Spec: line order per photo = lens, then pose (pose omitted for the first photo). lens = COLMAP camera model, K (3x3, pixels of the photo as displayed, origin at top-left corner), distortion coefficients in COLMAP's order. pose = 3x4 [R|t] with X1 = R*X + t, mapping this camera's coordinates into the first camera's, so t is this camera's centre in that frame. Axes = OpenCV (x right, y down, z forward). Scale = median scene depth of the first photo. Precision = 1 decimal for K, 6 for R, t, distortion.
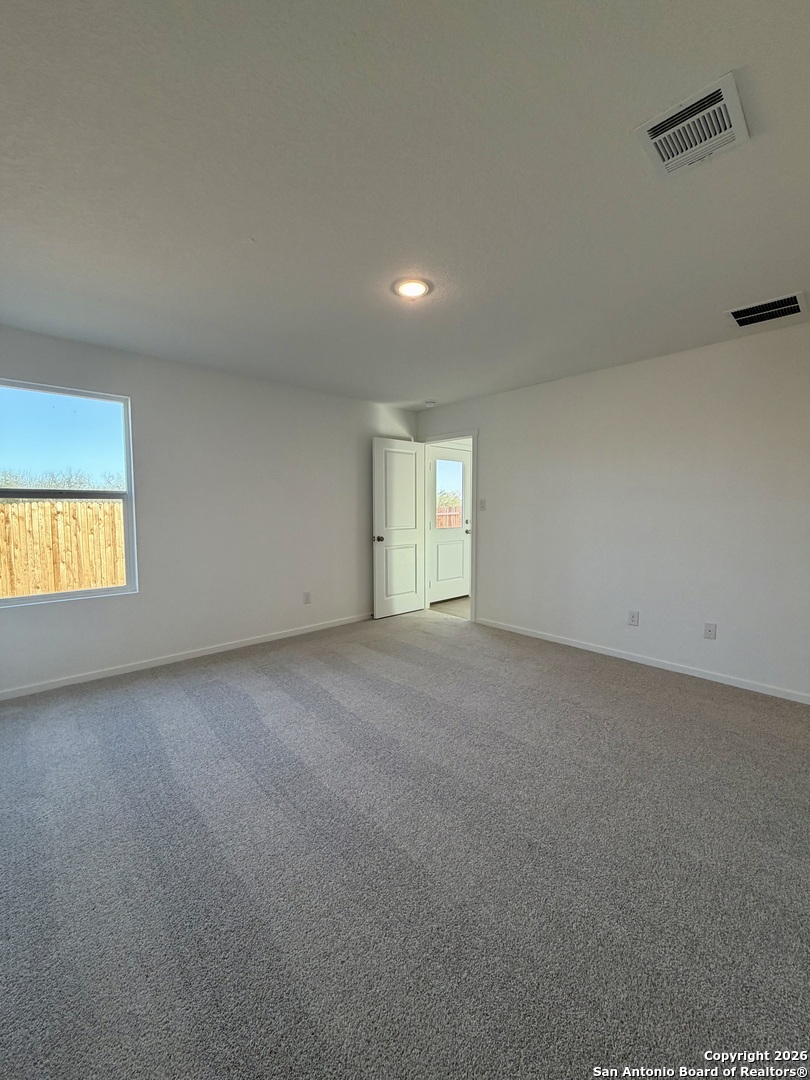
lens RADIAL K [[432.1, 0, 406.8], [0, 432.1, 534.5], [0, 0, 1]] dist [-0.002293, 0.000618]
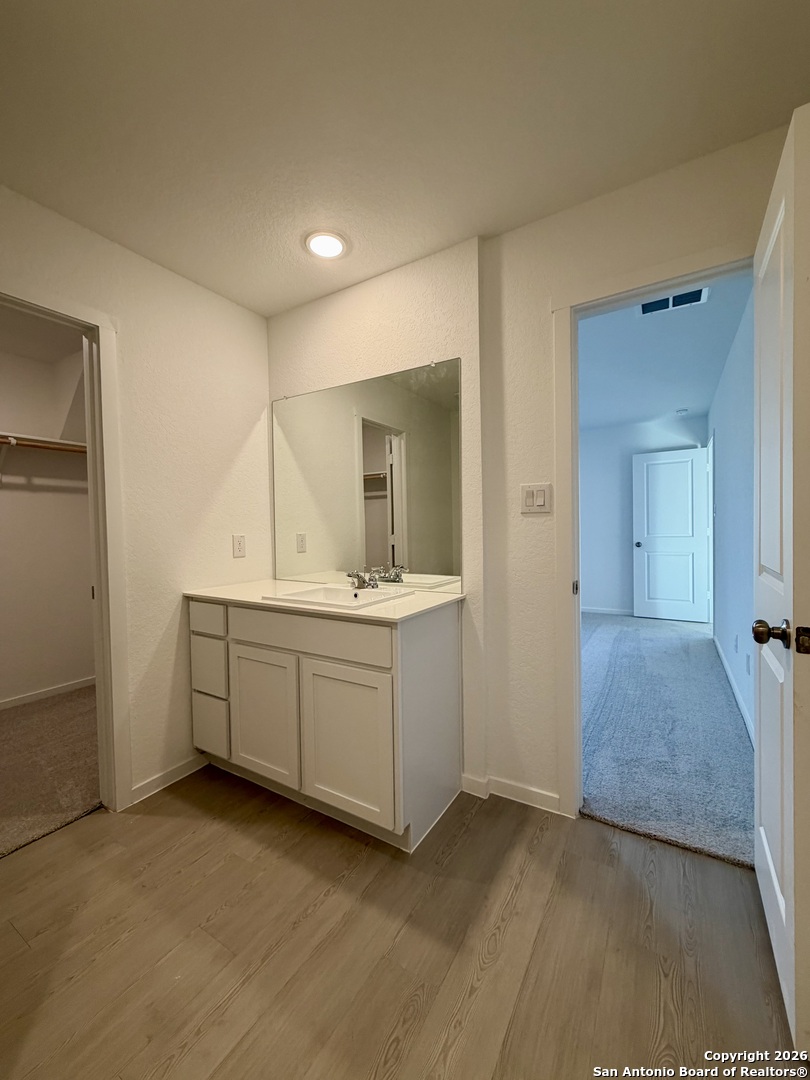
lens RADIAL K [[432.1, 0, 402.0], [0, 432.1, 535.9], [0, 0, 1]] dist [-0.002293, 0.000618]
pose [[0.263265, 0.014060, -0.964621, 0.863098], [-0.043809, 0.999037, 0.002605, 0.011208], [0.963728, 0.041573, 0.263627, 0.122219]]
